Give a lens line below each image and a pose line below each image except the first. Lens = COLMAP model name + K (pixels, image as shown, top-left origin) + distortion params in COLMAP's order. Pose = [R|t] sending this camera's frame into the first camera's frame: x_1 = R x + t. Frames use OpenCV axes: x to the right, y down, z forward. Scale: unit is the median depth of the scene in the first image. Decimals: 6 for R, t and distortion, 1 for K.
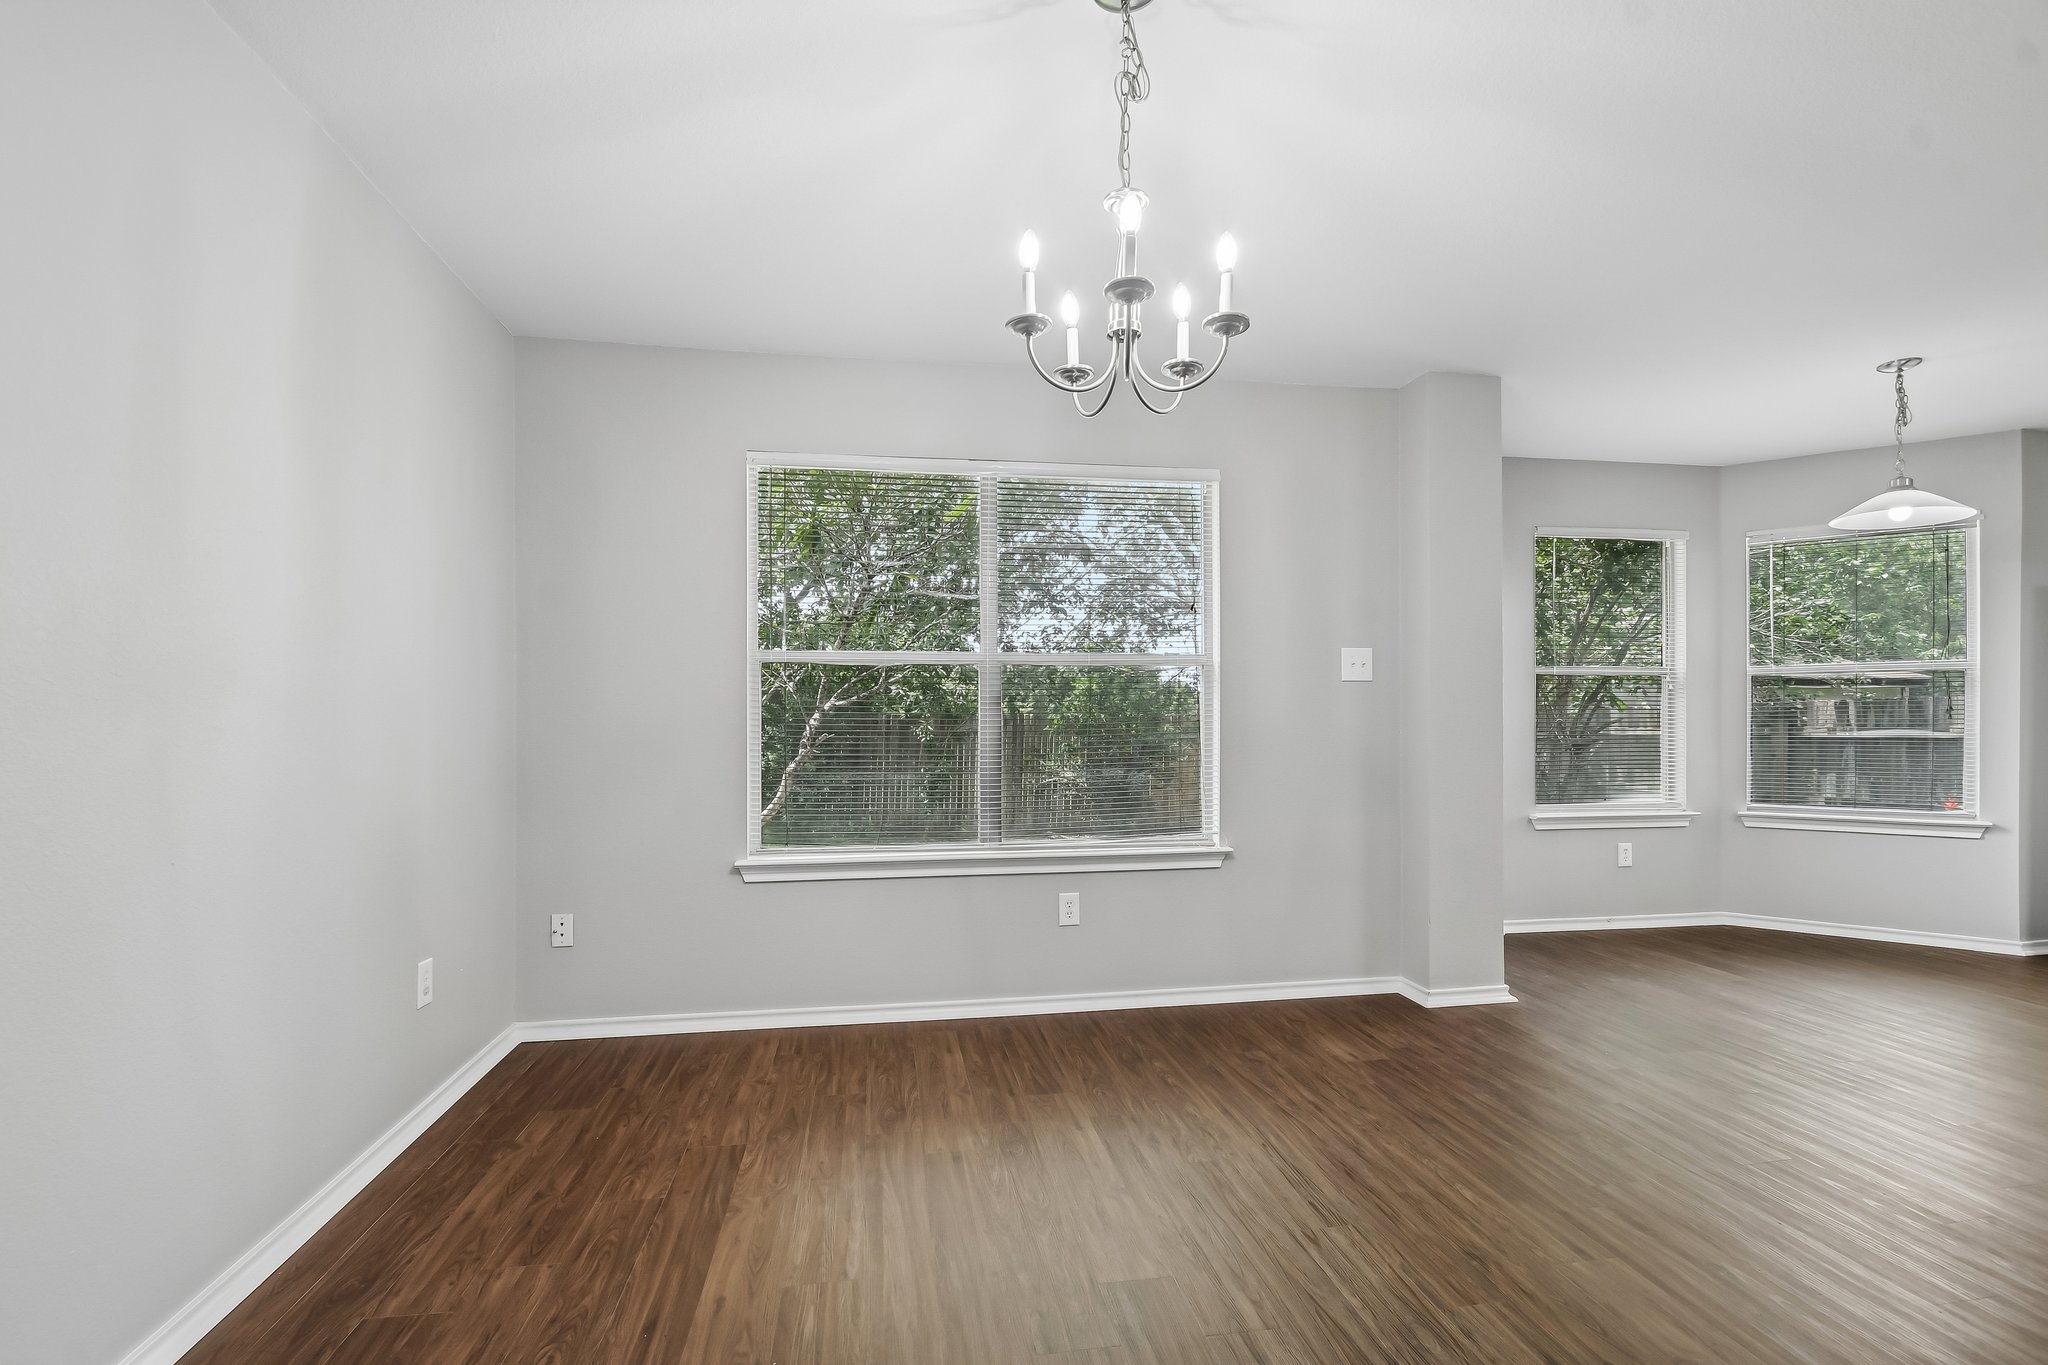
lens RADIAL K [[904.1, 0, 1013.8], [0, 904.1, 716.0], [0, 0, 1]] dist [0.002152, -0.011741]
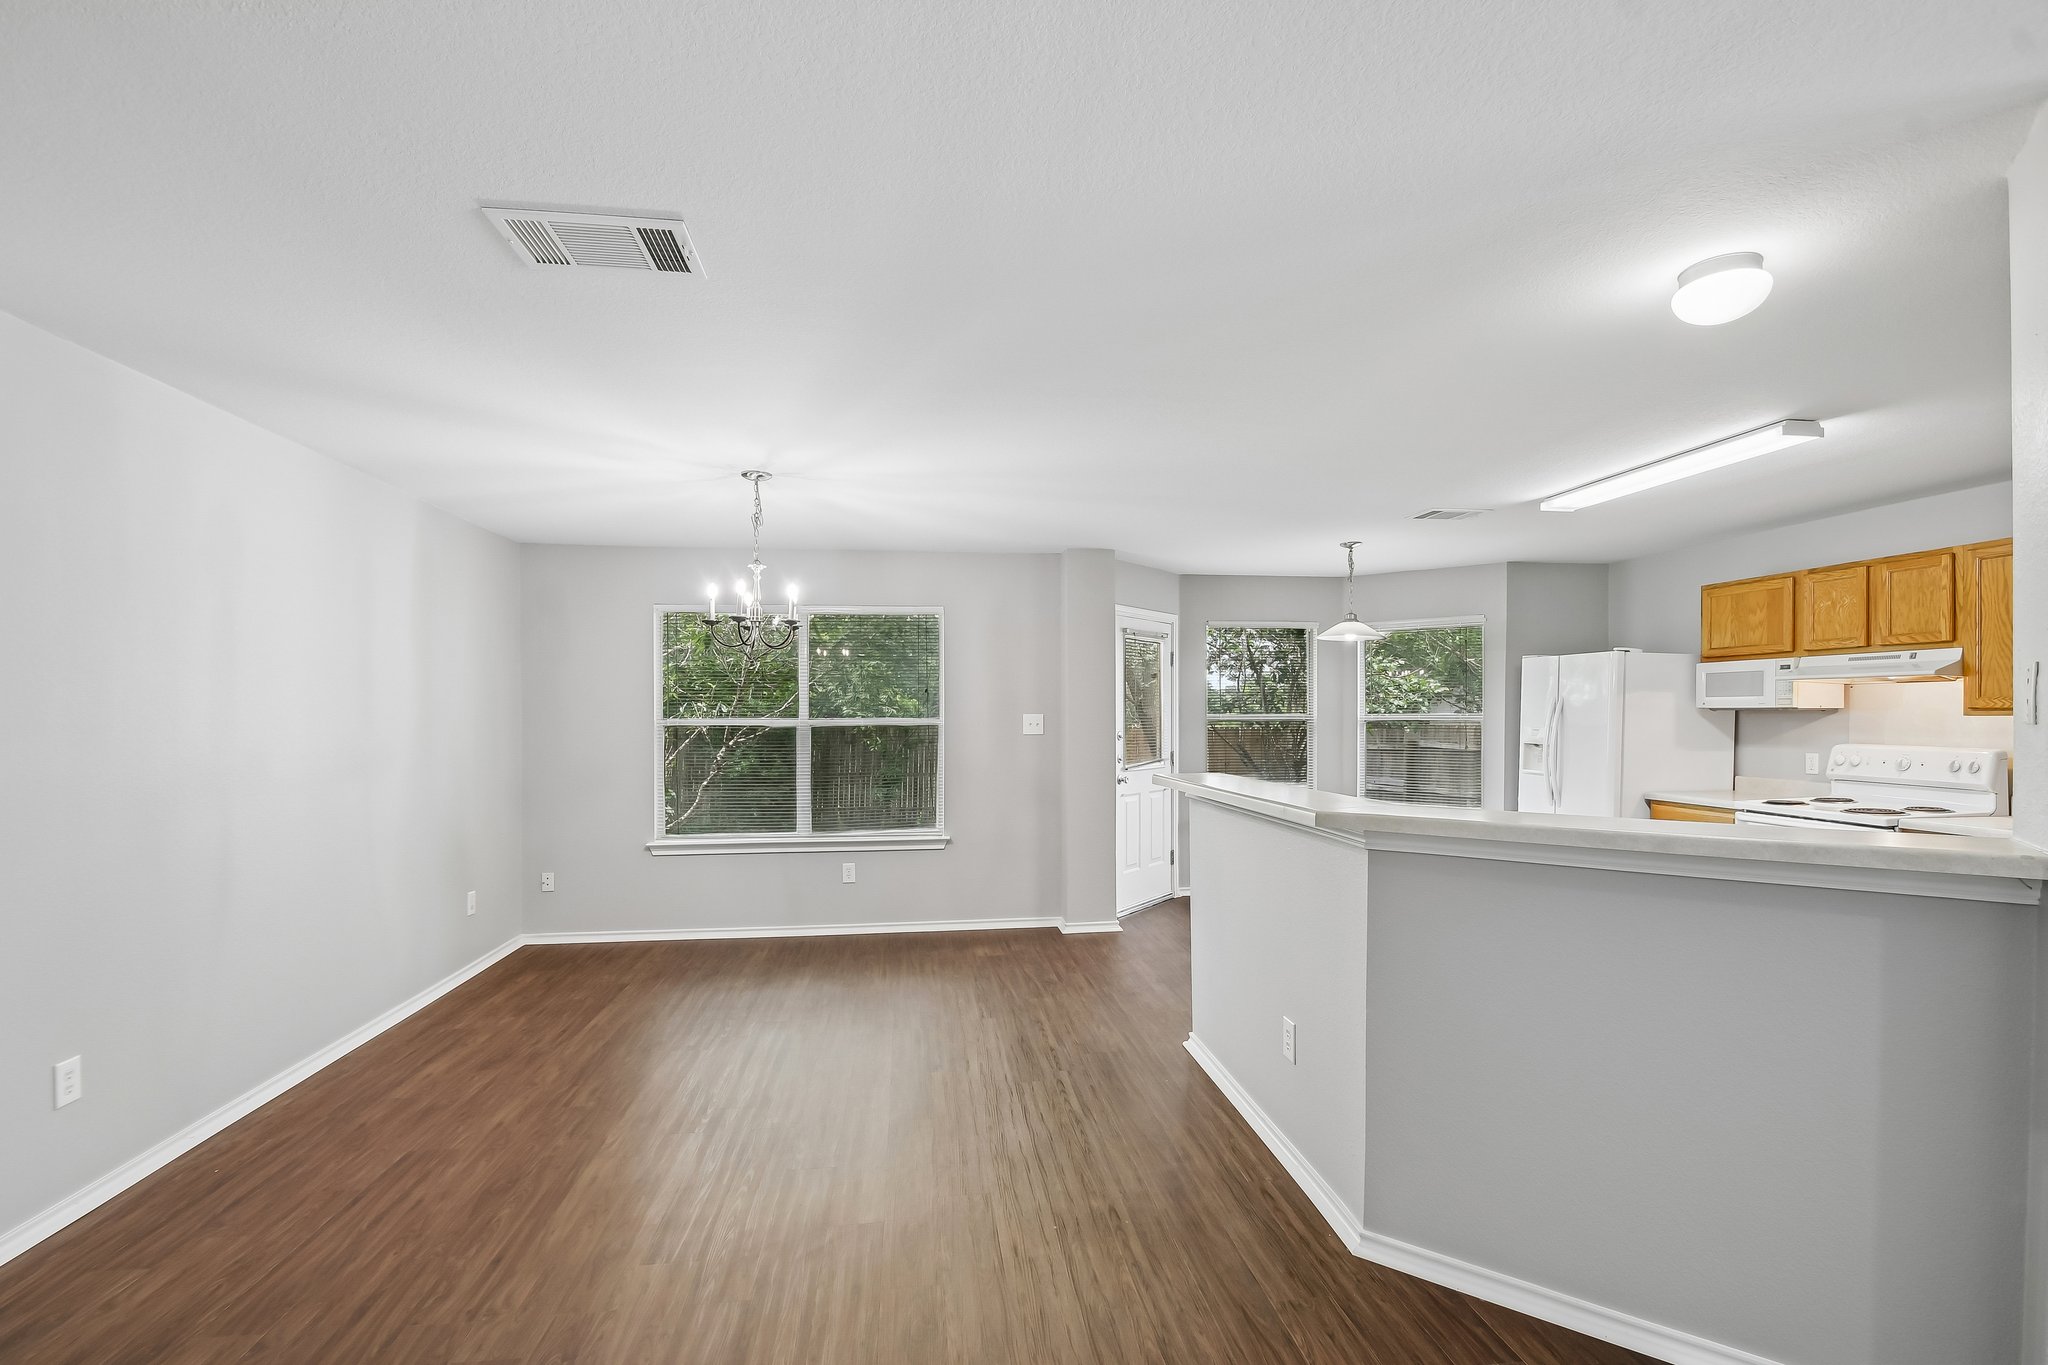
lens RADIAL K [[904.1, 0, 1013.8], [0, 904.1, 716.0], [0, 0, 1]] dist [0.002152, -0.011741]
pose [[0.999555, 0.000020, -0.029832, 0.427238], [0.000166, 0.999981, 0.006220, -0.089305], [0.029832, -0.006222, 0.999536, -0.676461]]
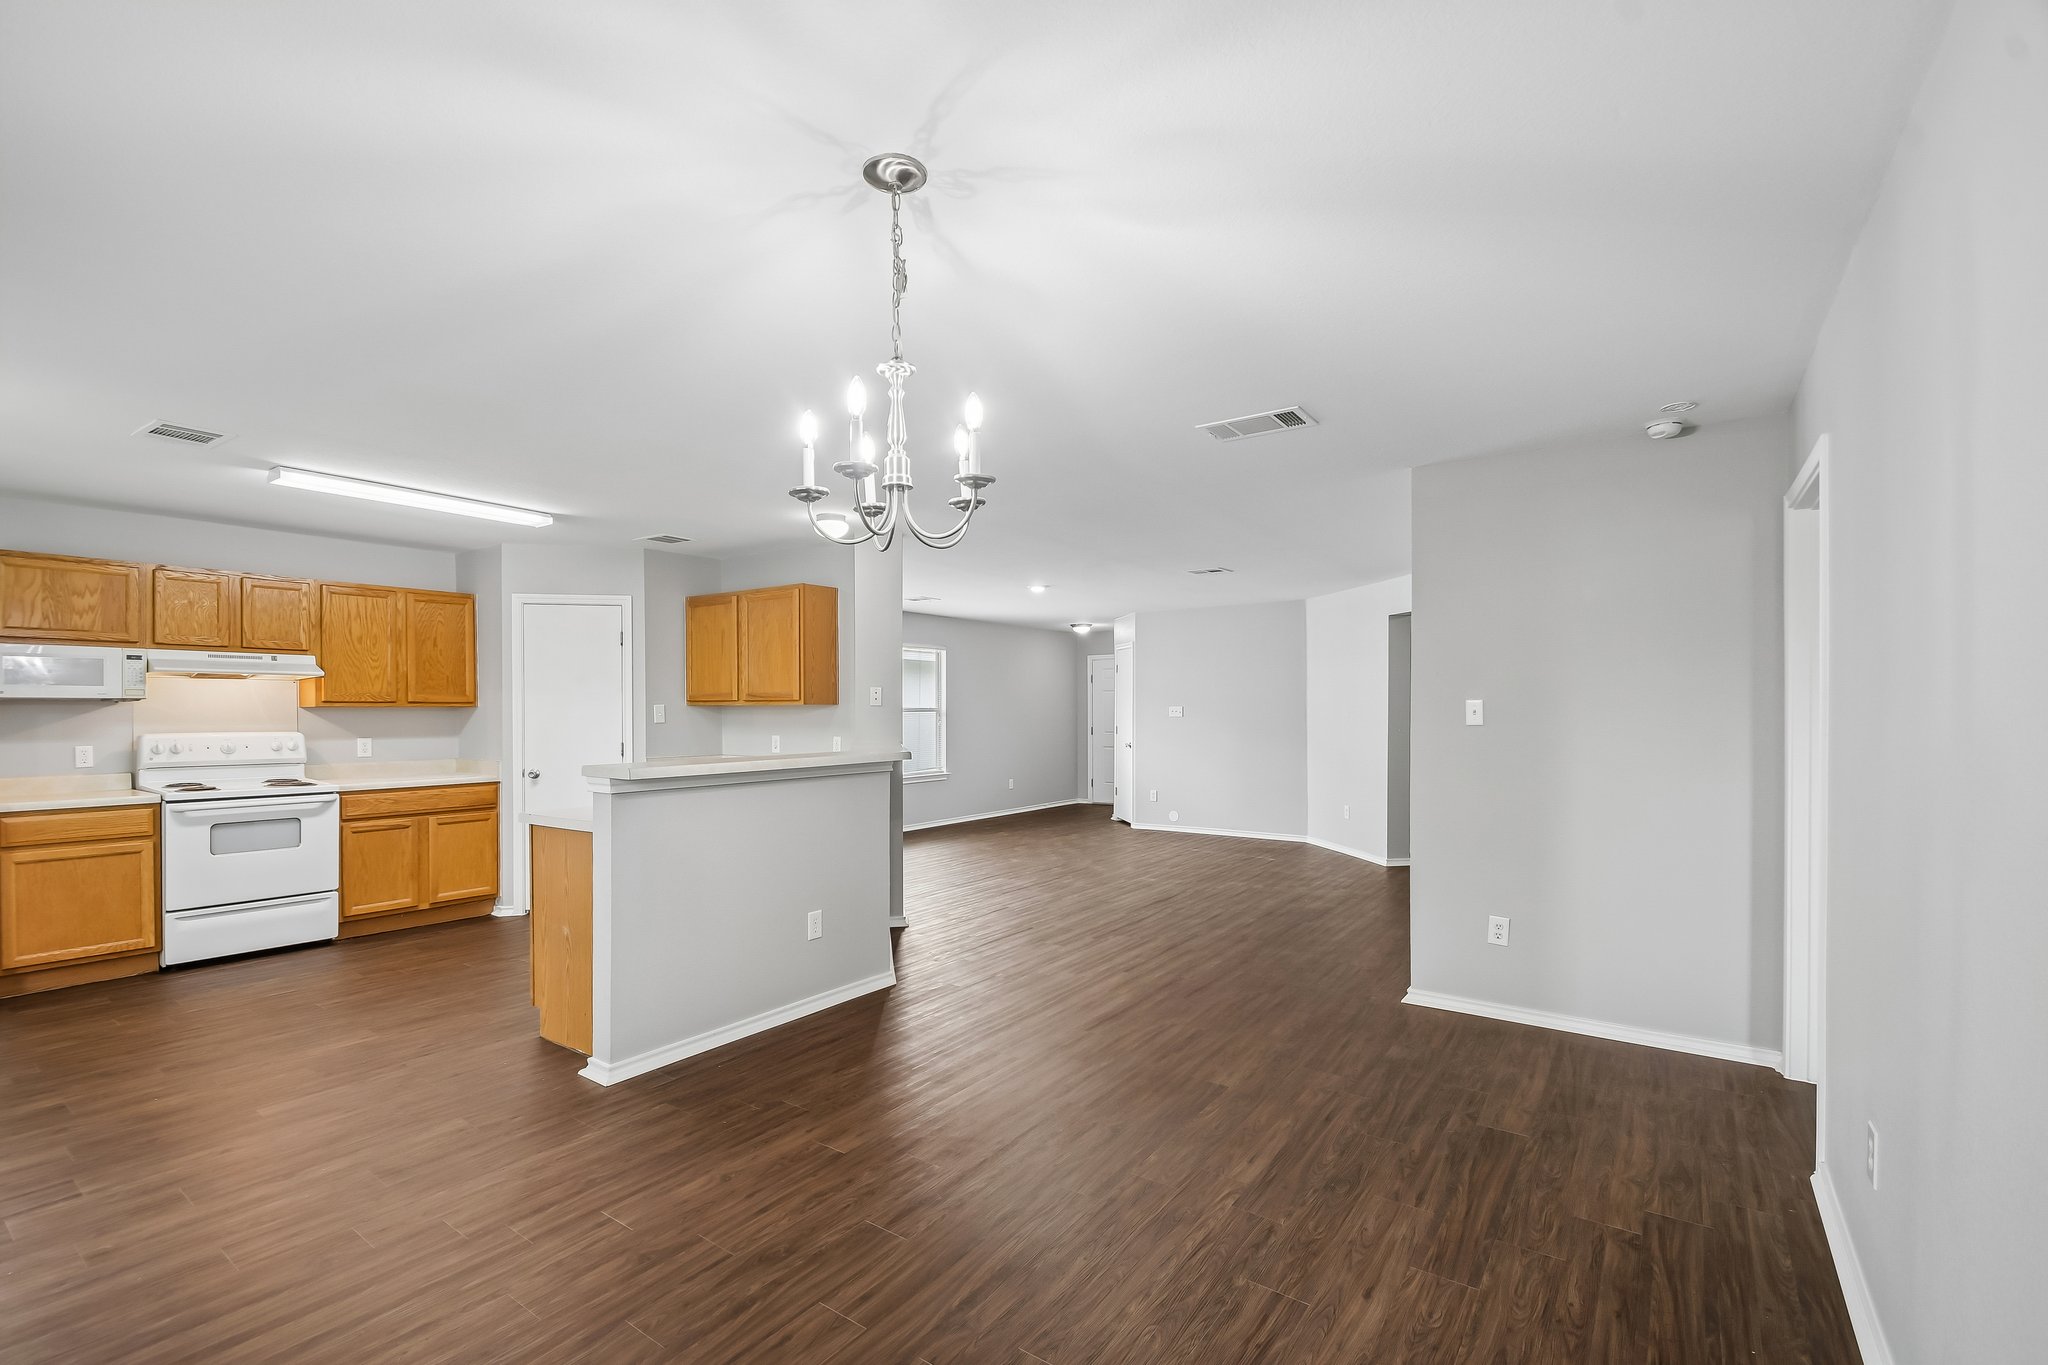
lens RADIAL K [[912.7, 0, 1021.3], [0, 912.7, 725.8], [0, 0, 1]] dist [-0.001183, -0.010069]
pose [[-0.721579, -0.009687, 0.692264, -0.377807], [-0.000471, 0.999909, 0.013500, -0.070453], [-0.692332, 0.009415, -0.721518, 0.832050]]
